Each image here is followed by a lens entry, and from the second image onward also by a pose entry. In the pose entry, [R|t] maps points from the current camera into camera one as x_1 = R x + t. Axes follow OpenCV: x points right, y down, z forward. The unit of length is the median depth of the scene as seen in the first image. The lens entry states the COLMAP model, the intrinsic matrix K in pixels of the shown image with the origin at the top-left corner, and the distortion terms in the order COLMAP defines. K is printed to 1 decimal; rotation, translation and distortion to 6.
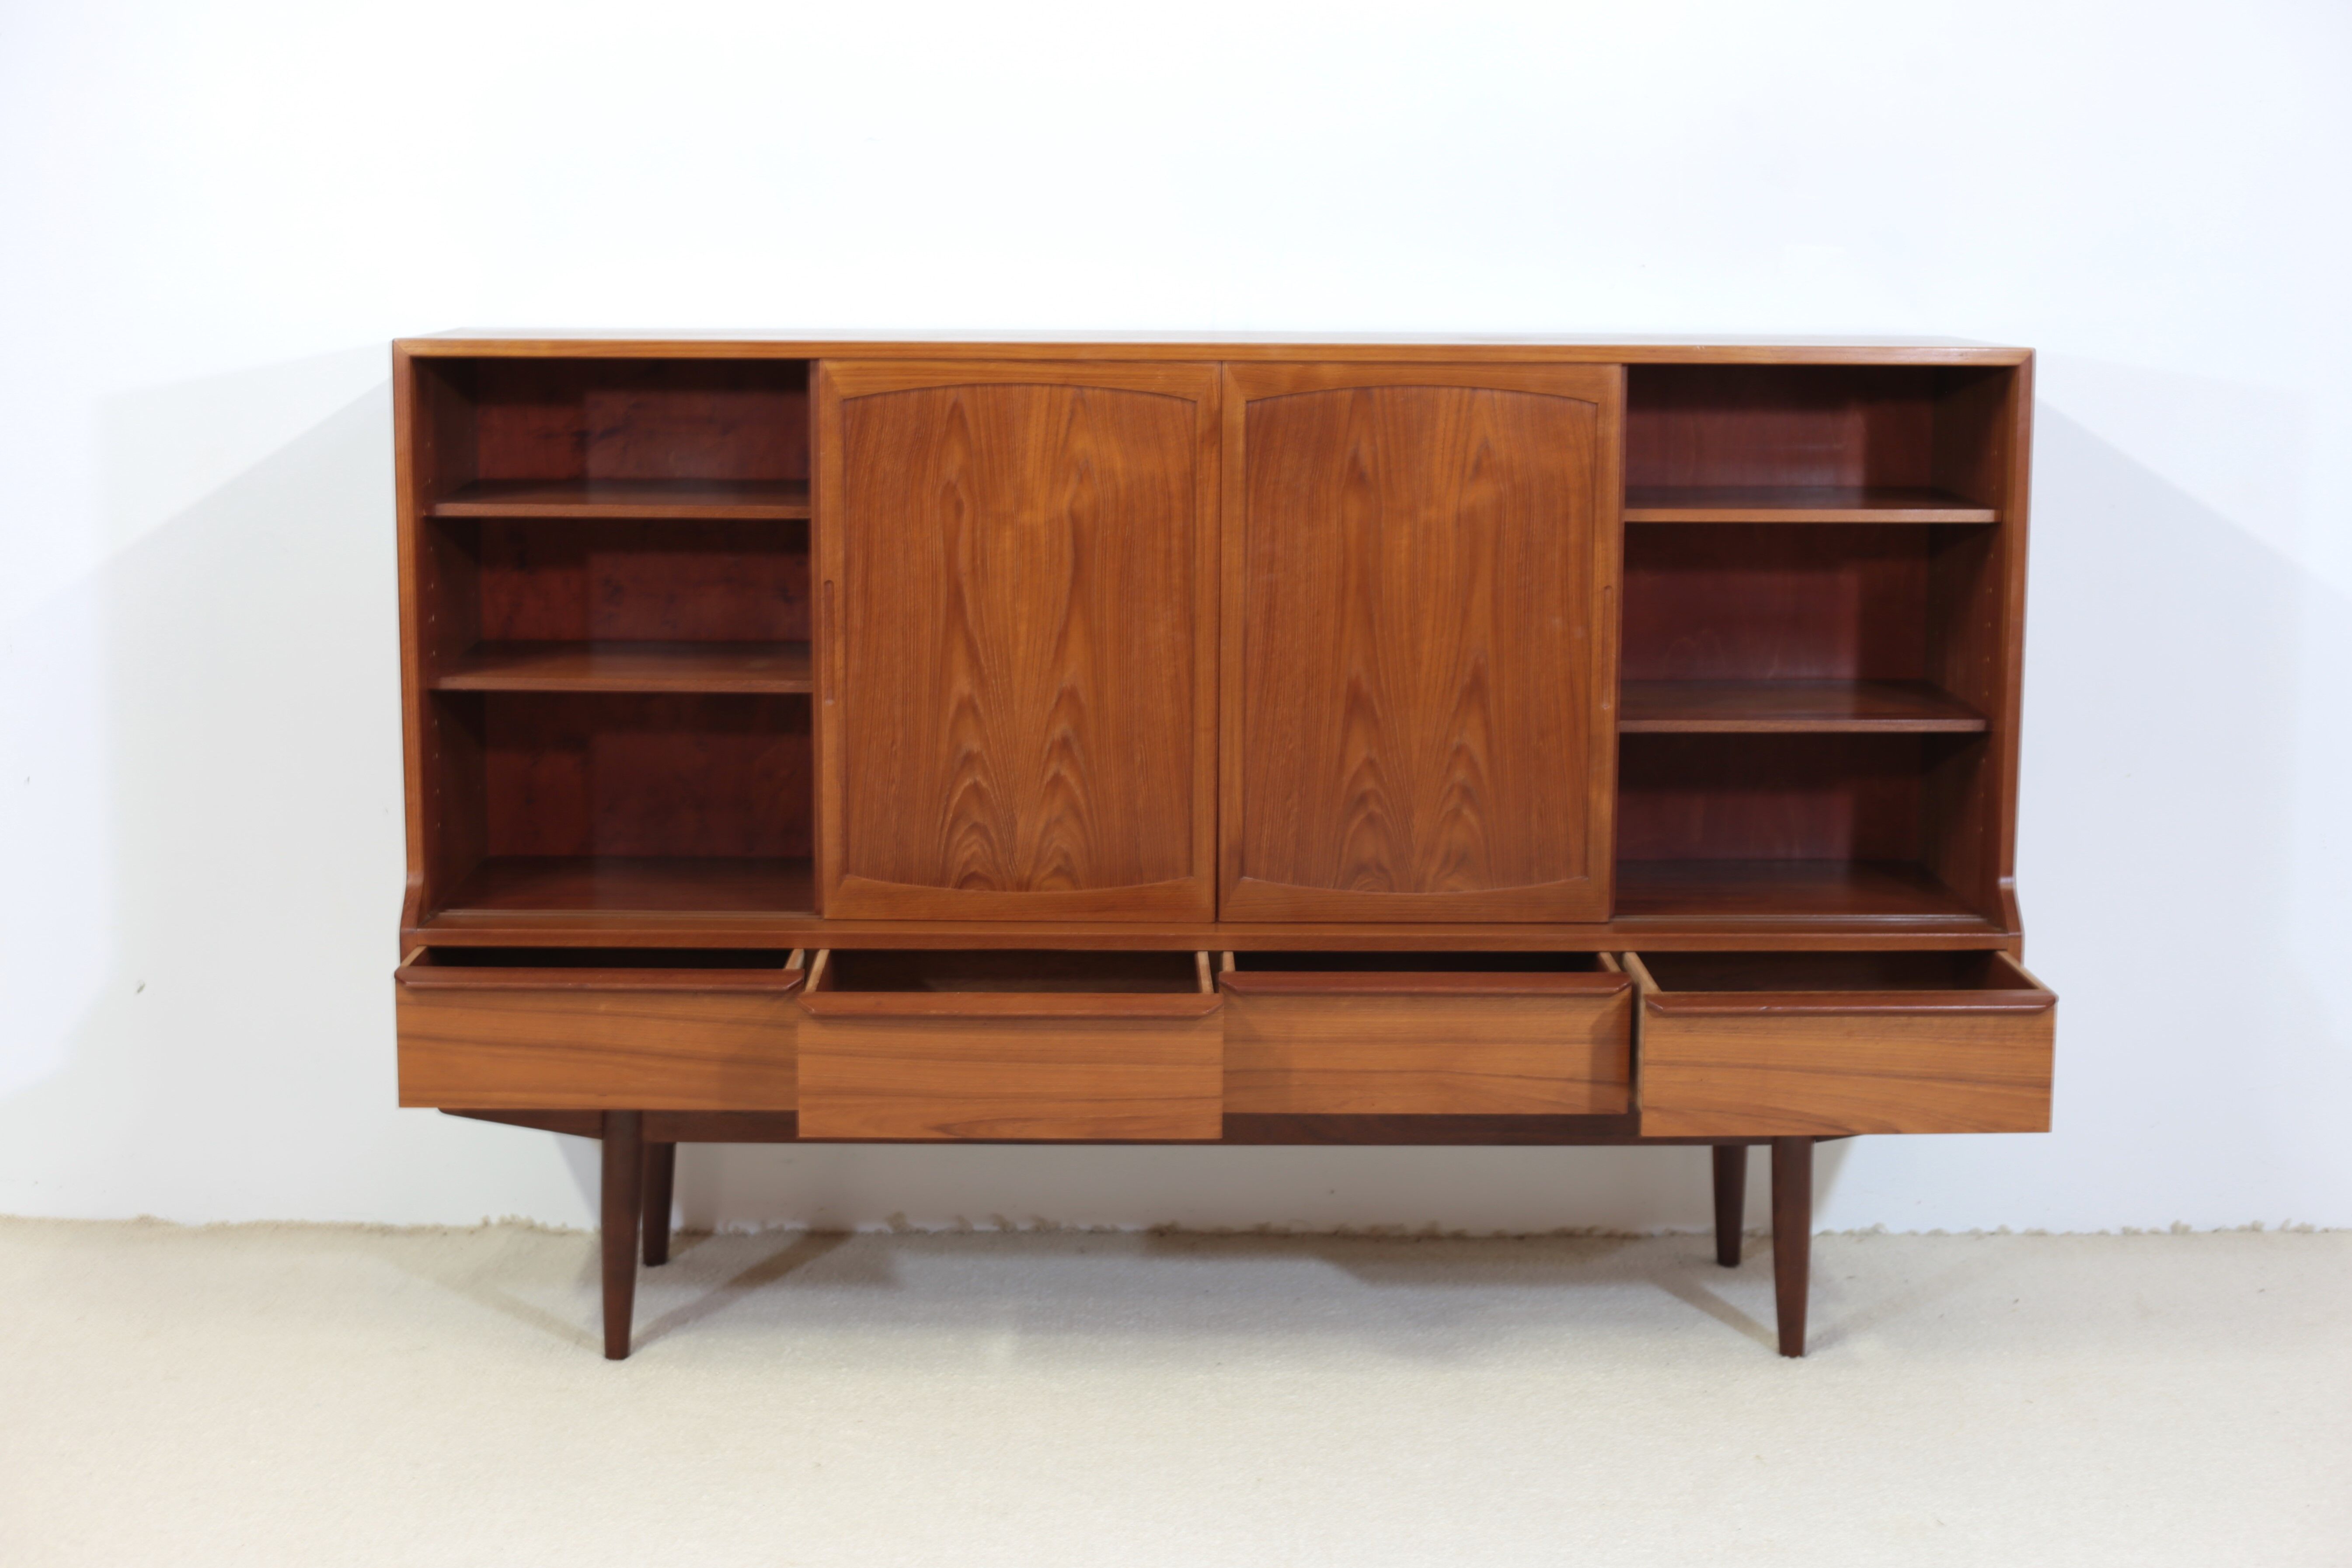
lens RADIAL K [[3471.4, 0, 1175.3], [0, 3471.4, 789.7], [0, 0, 1]] dist [-0.039989, -0.049153]
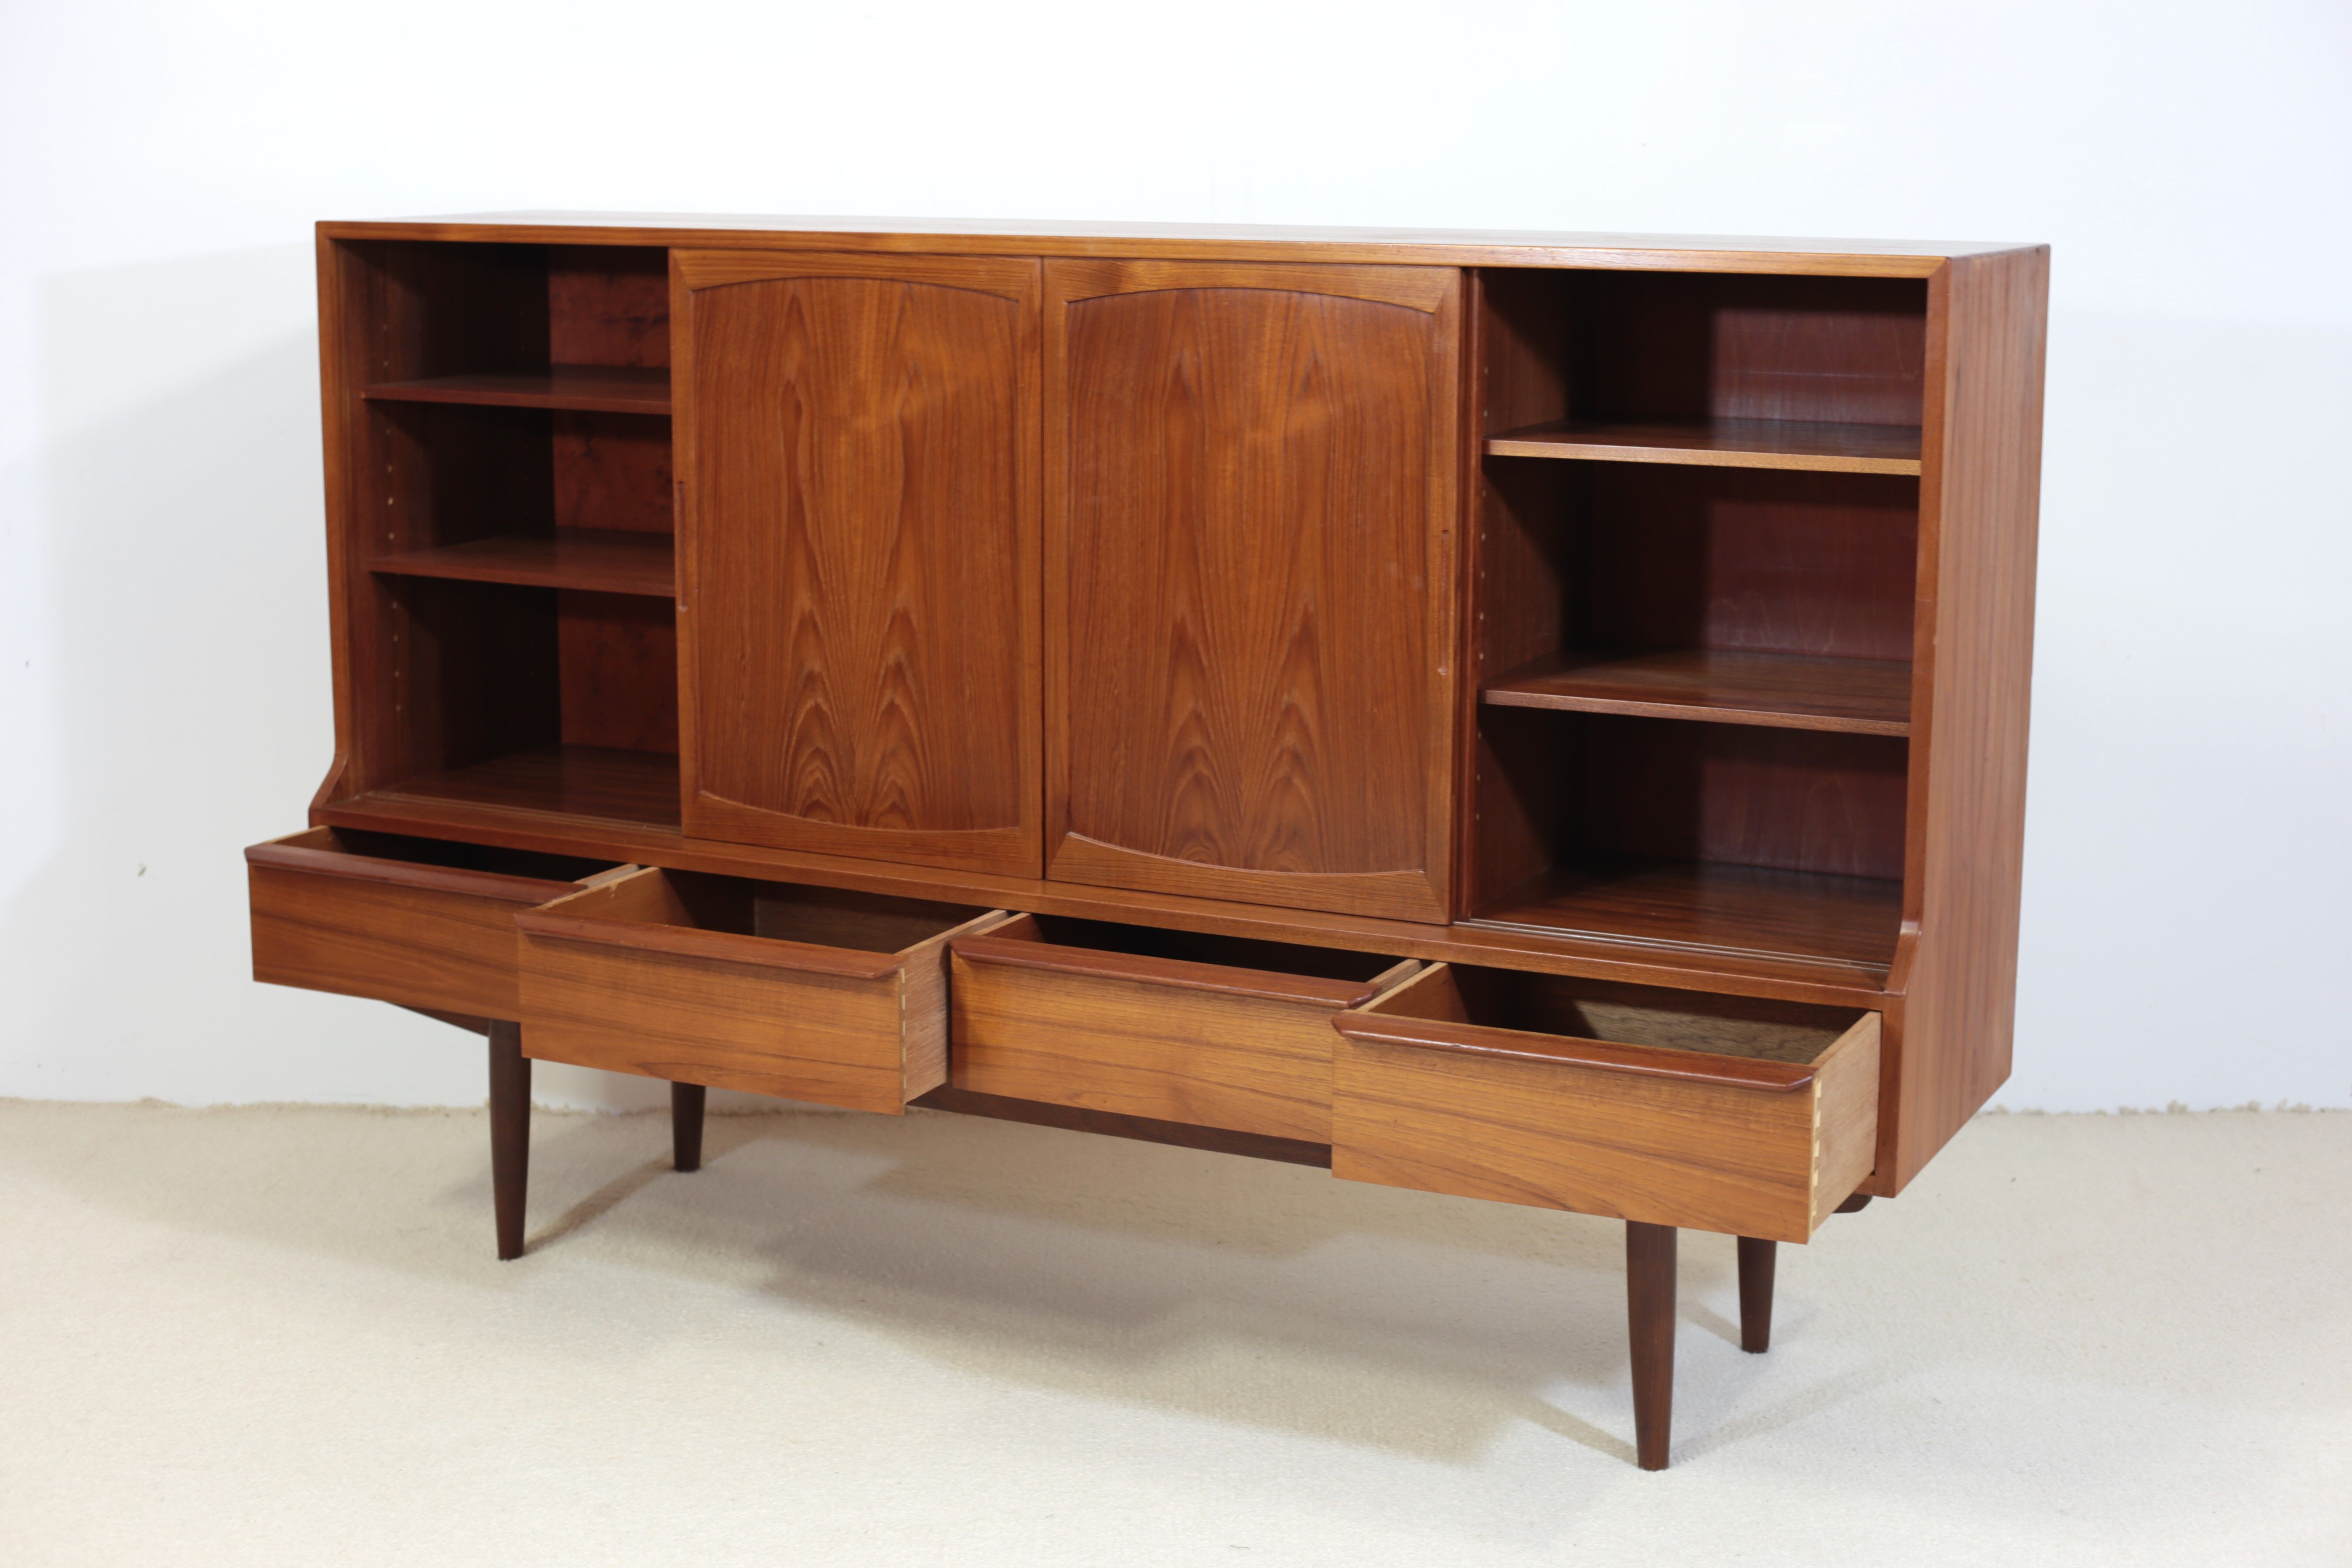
lens RADIAL K [[3467.3, 0, 1175.7], [0, 3467.3, 778.5], [0, 0, 1]] dist [-0.023392, -0.013346]
pose [[0.886930, 0.085216, -0.453976, 0.456649], [-0.073234, 0.996346, 0.043948, -0.030662], [0.456062, -0.005732, 0.889930, 0.216649]]
